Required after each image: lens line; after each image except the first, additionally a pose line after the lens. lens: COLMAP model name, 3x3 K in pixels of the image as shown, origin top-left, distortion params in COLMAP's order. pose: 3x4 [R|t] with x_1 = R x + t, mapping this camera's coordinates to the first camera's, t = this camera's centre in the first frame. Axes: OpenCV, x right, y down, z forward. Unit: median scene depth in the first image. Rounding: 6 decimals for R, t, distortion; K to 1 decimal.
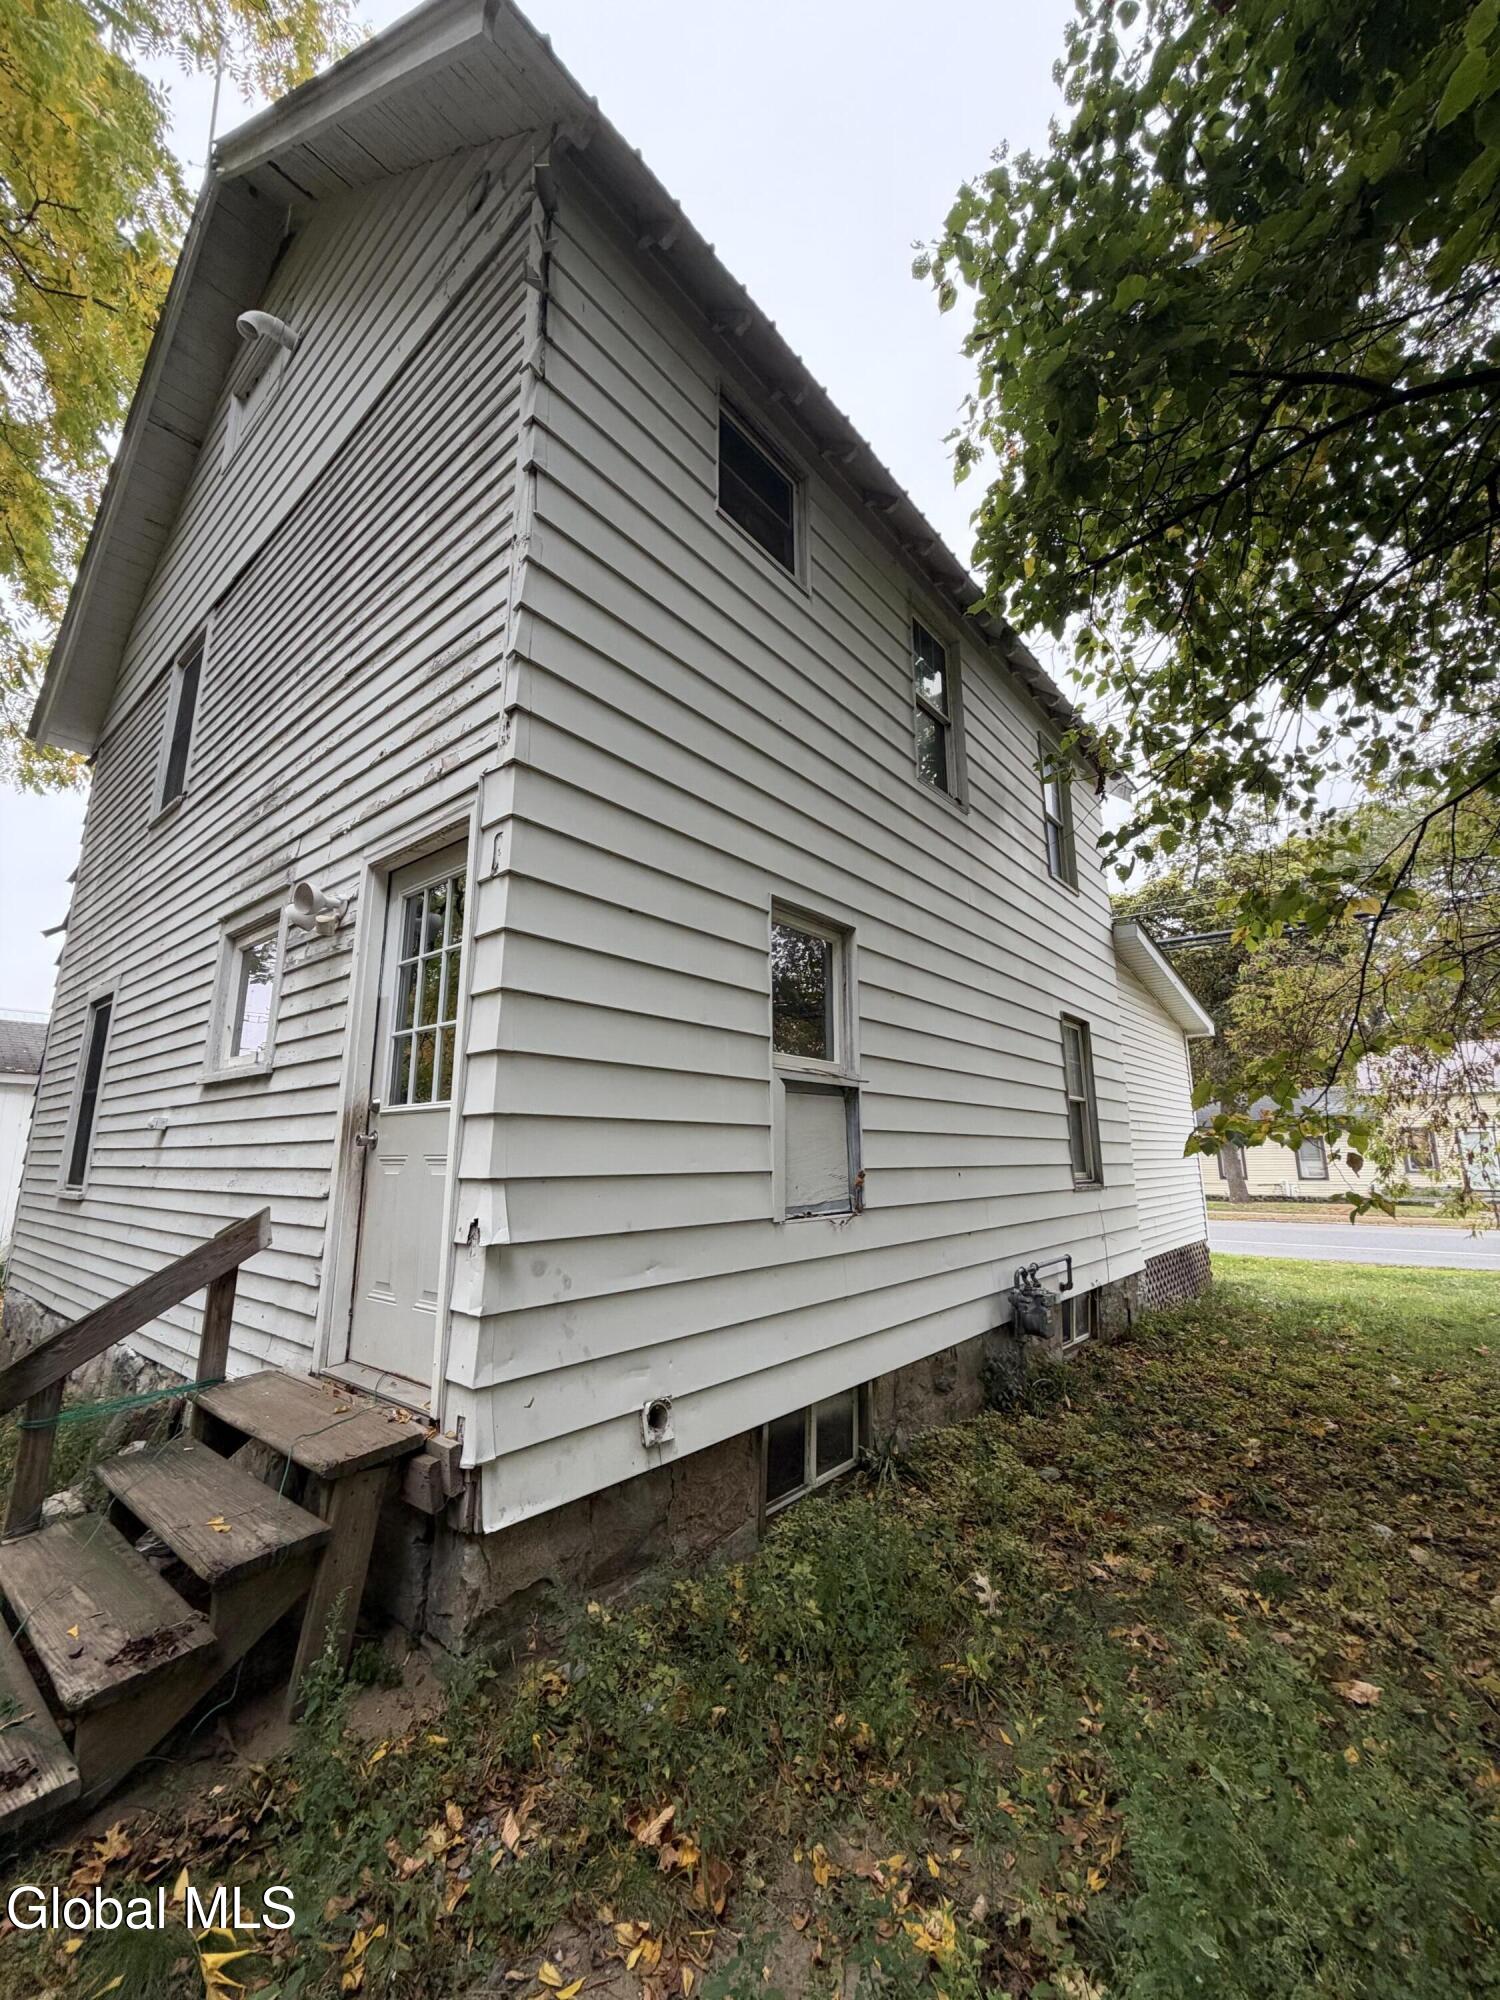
lens RADIAL K [[799.2, 0, 735.7], [0, 799.2, 987.4], [0, 0, 1]] dist [-0.000913, 0.000121]
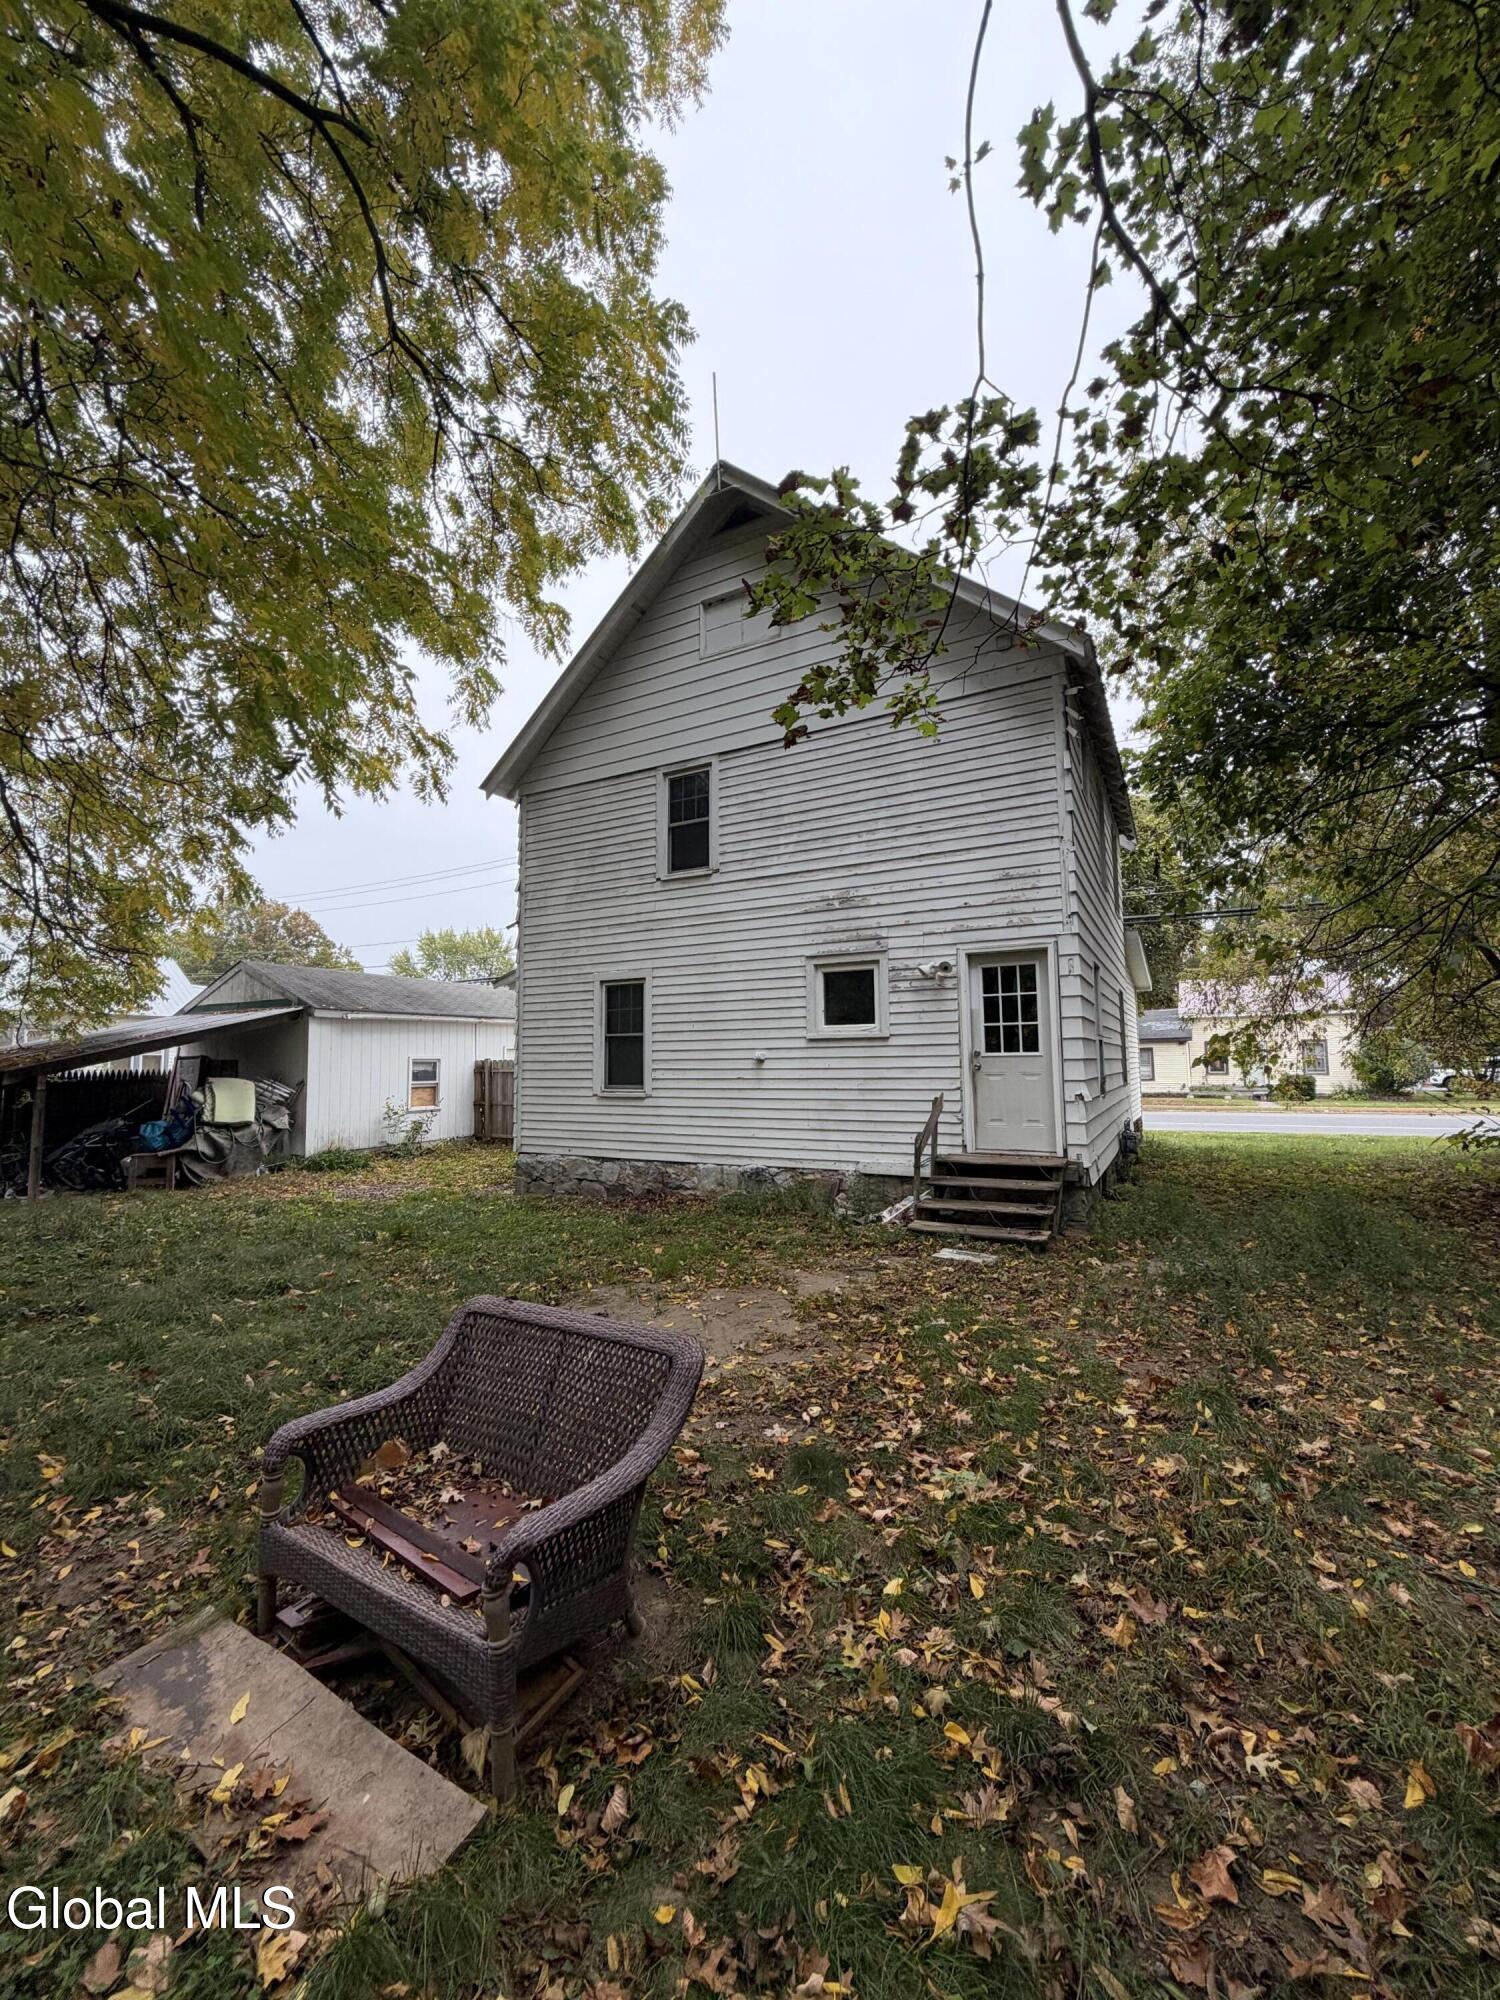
lens RADIAL K [[799.2, 0, 747.6], [0, 799.2, 1002.2], [0, 0, 1]] dist [-0.000913, 0.000121]
pose [[0.981057, 0.008570, 0.193532, -1.147713], [-0.033977, 0.991147, 0.128347, -0.217454], [-0.190718, -0.132492, 0.972663, -0.905895]]
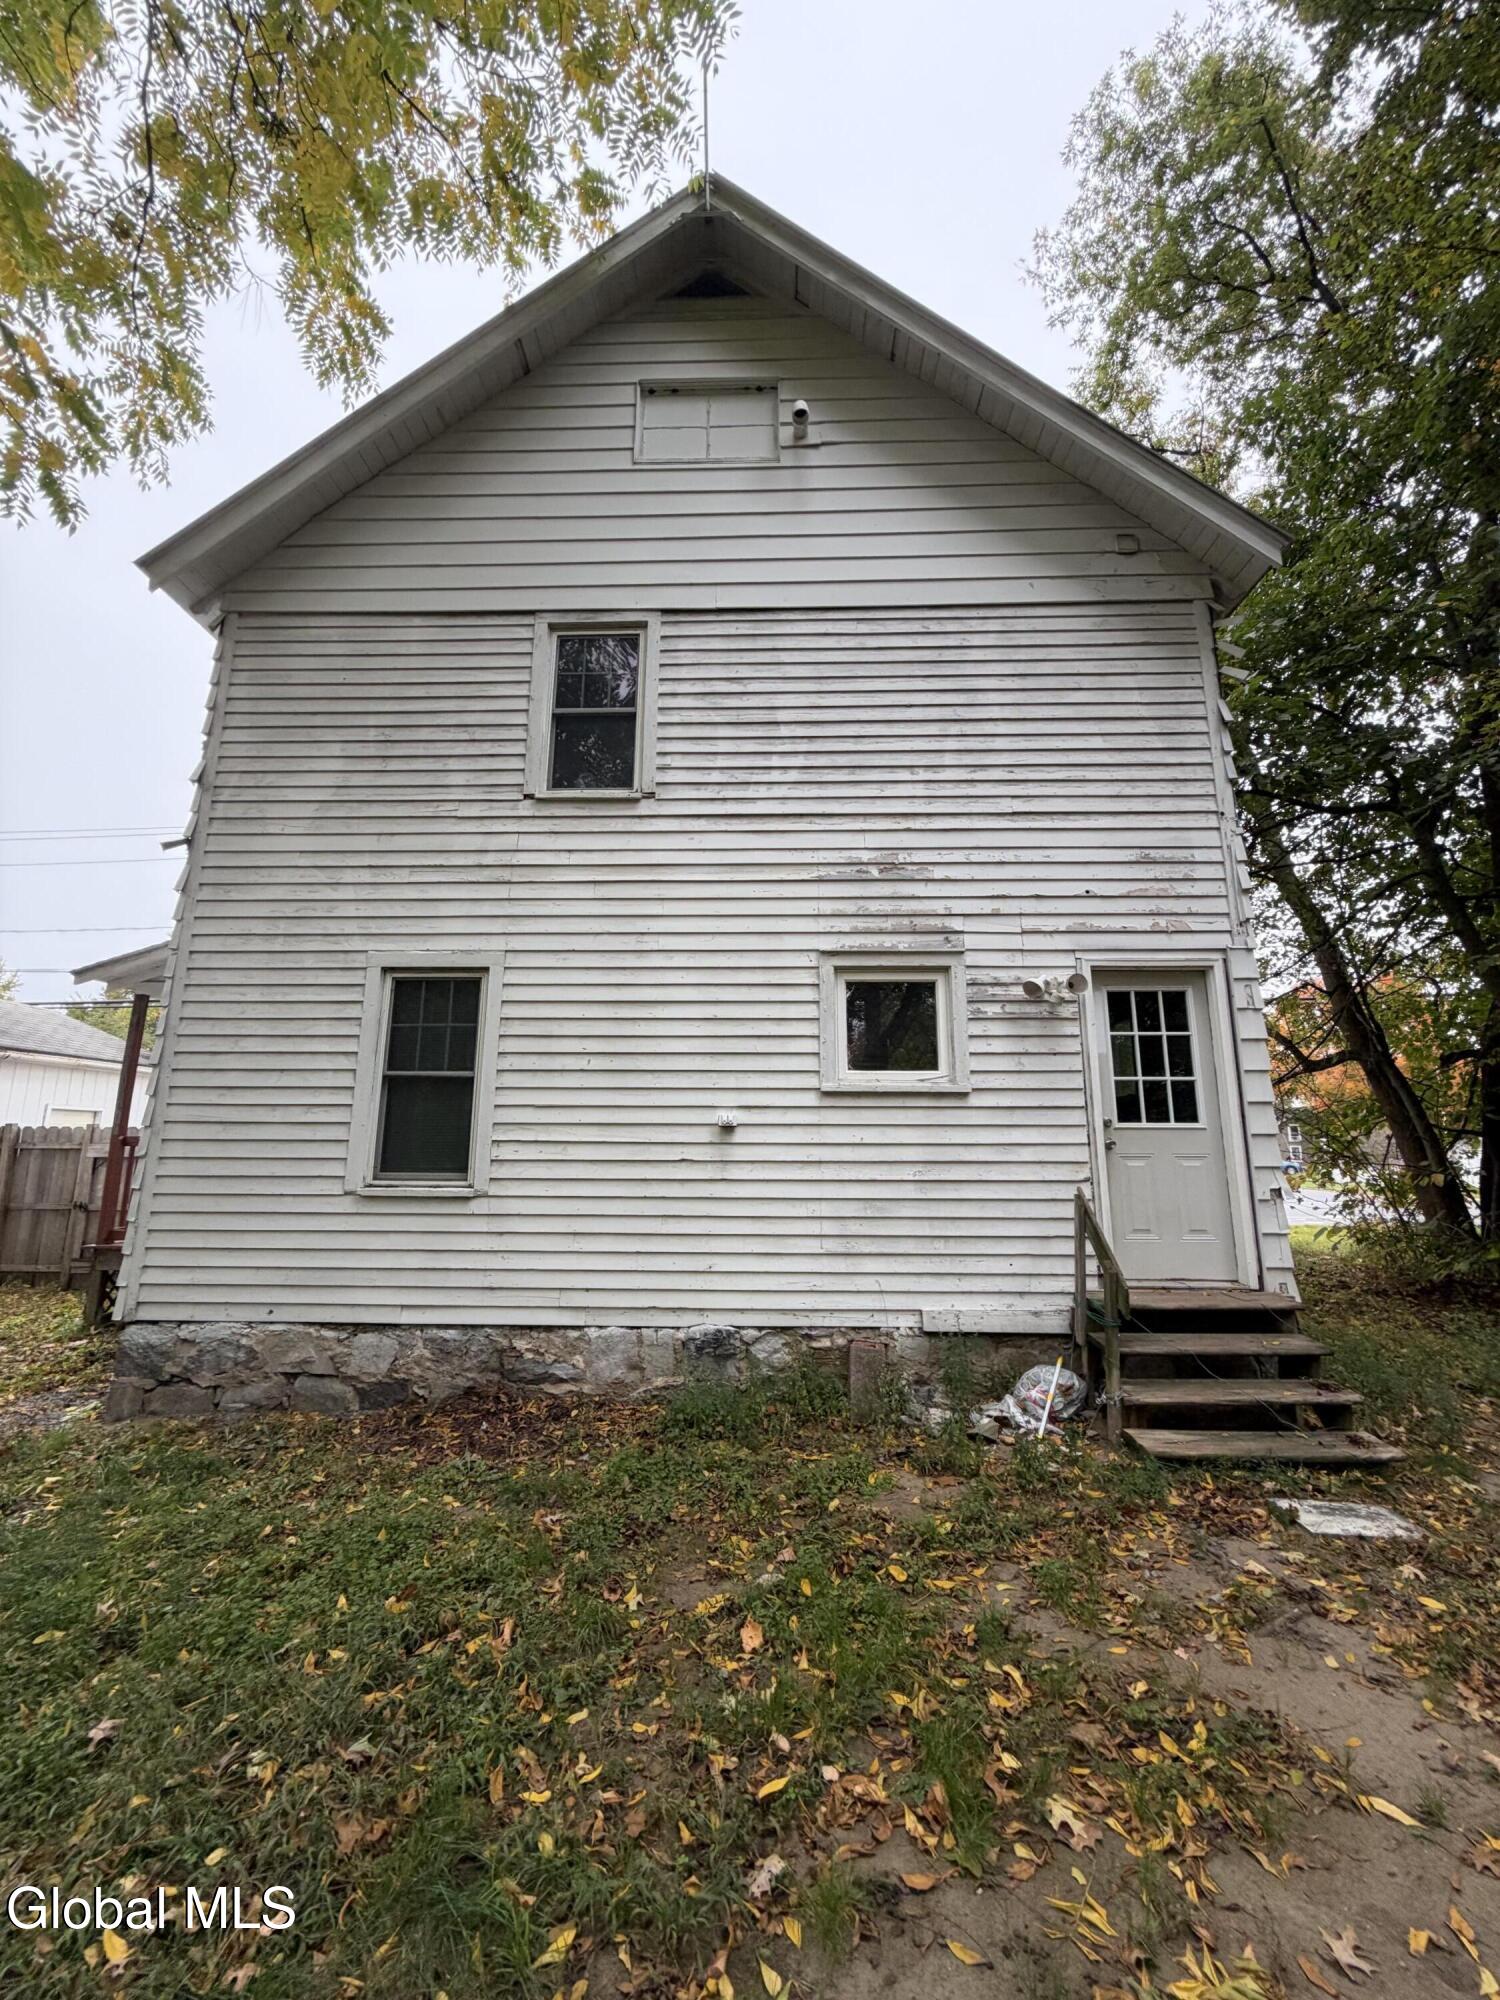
lens RADIAL K [[799.2, 0, 741.9], [0, 799.2, 998.0], [0, 0, 1]] dist [-0.000913, 0.000121]
pose [[0.785105, 0.125785, 0.606455, -1.409898], [-0.137095, 0.990165, -0.027890, 0.031170], [-0.603999, -0.061245, 0.794628, 0.127072]]
